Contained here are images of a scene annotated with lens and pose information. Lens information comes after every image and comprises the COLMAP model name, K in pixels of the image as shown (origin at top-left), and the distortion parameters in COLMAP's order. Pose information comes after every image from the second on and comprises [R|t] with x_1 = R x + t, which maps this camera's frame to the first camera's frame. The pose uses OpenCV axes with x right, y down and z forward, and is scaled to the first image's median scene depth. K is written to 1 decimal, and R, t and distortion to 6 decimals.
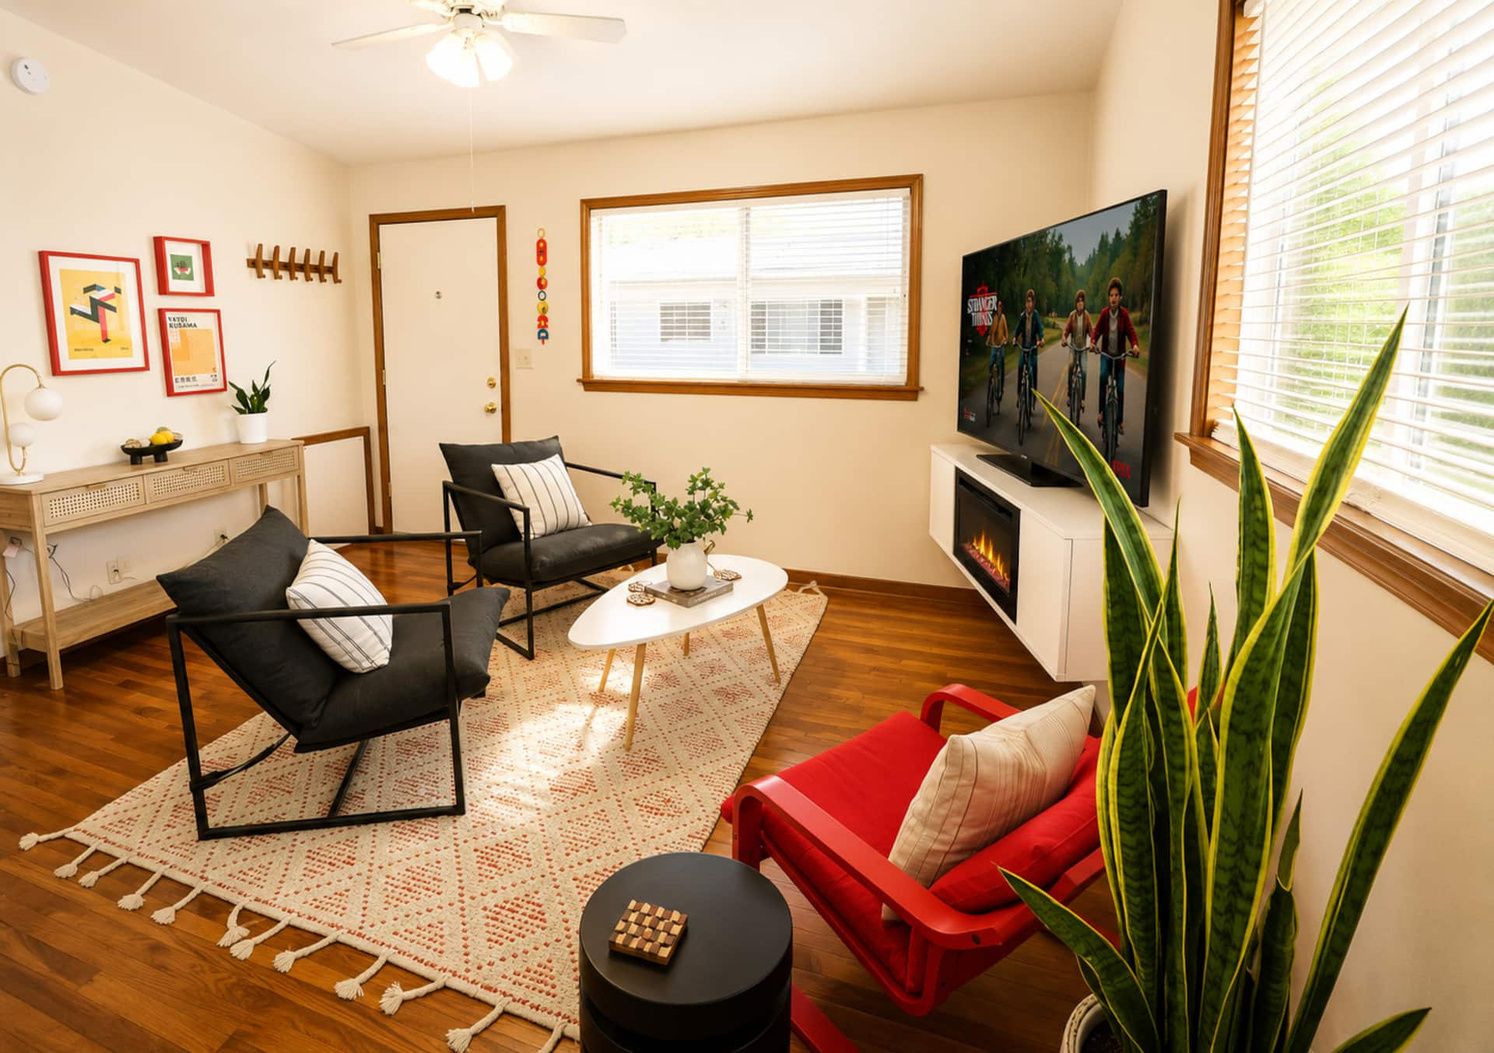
lens RADIAL K [[1193.5, 0, 747.0], [0, 1193.5, 526.5], [0, 0, 1]] dist [-0.008947, -0.006398]
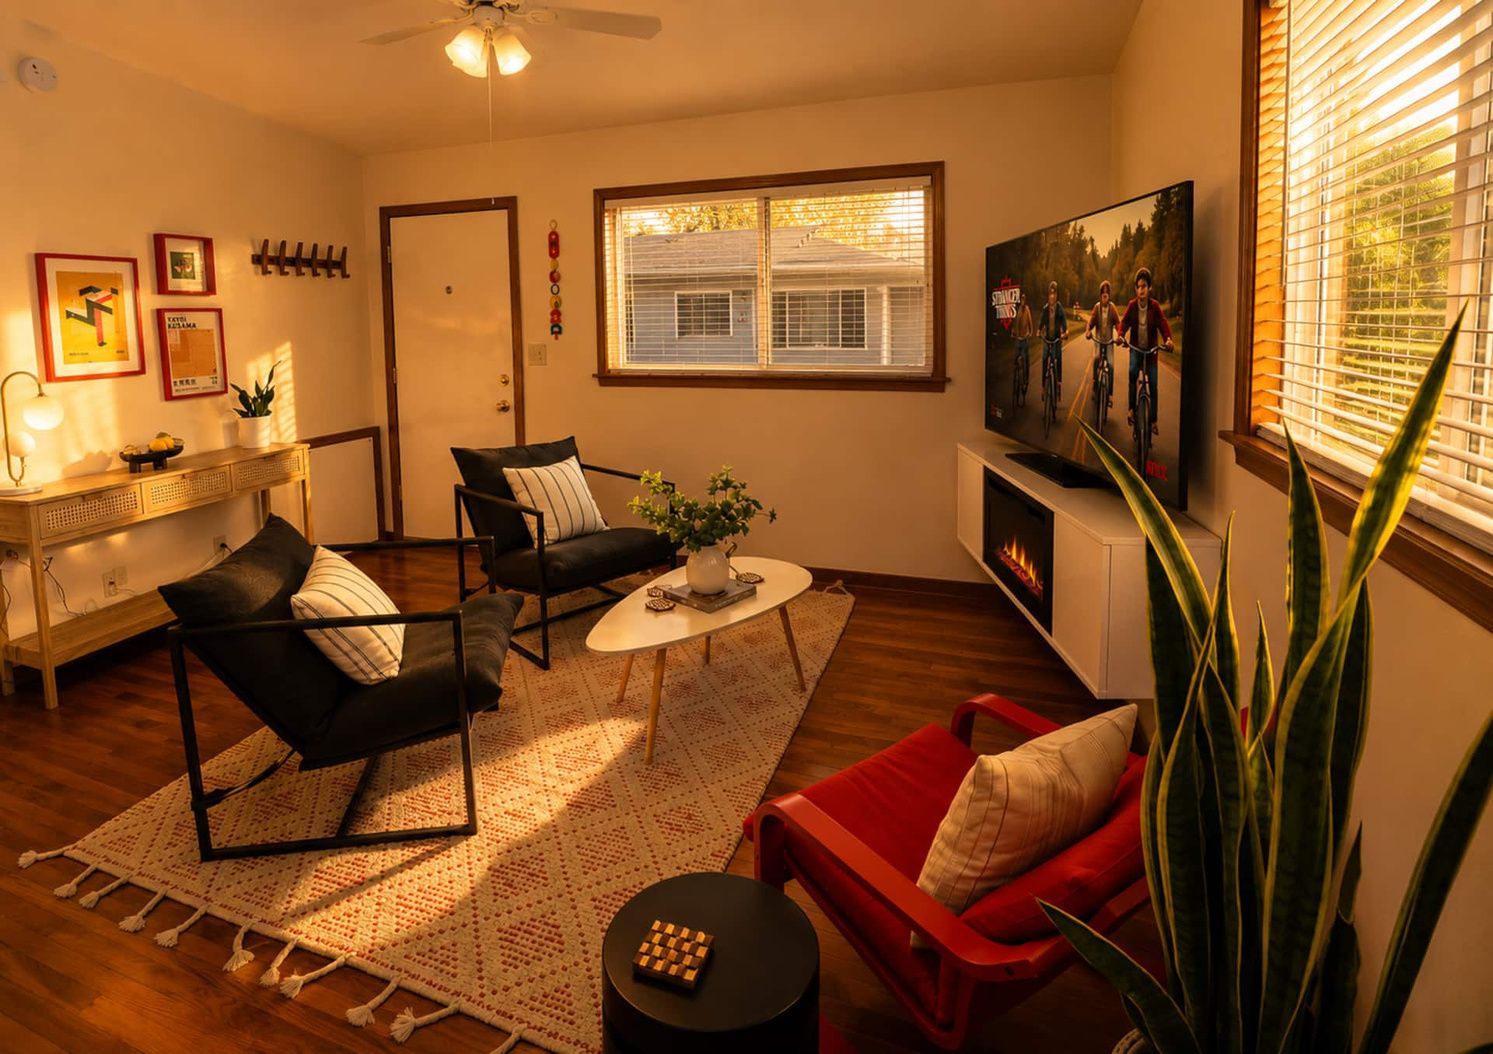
lens RADIAL K [[1504.7, 0, 746.5], [0, 1504.7, 527.0], [0, 0, 1]] dist [-0.005909, -0.006528]
pose [[0.999905, -0.009767, 0.009715, -0.030333], [0.010184, 0.998983, -0.043931, 0.052414], [-0.009276, 0.044026, 0.998987, -0.219292]]
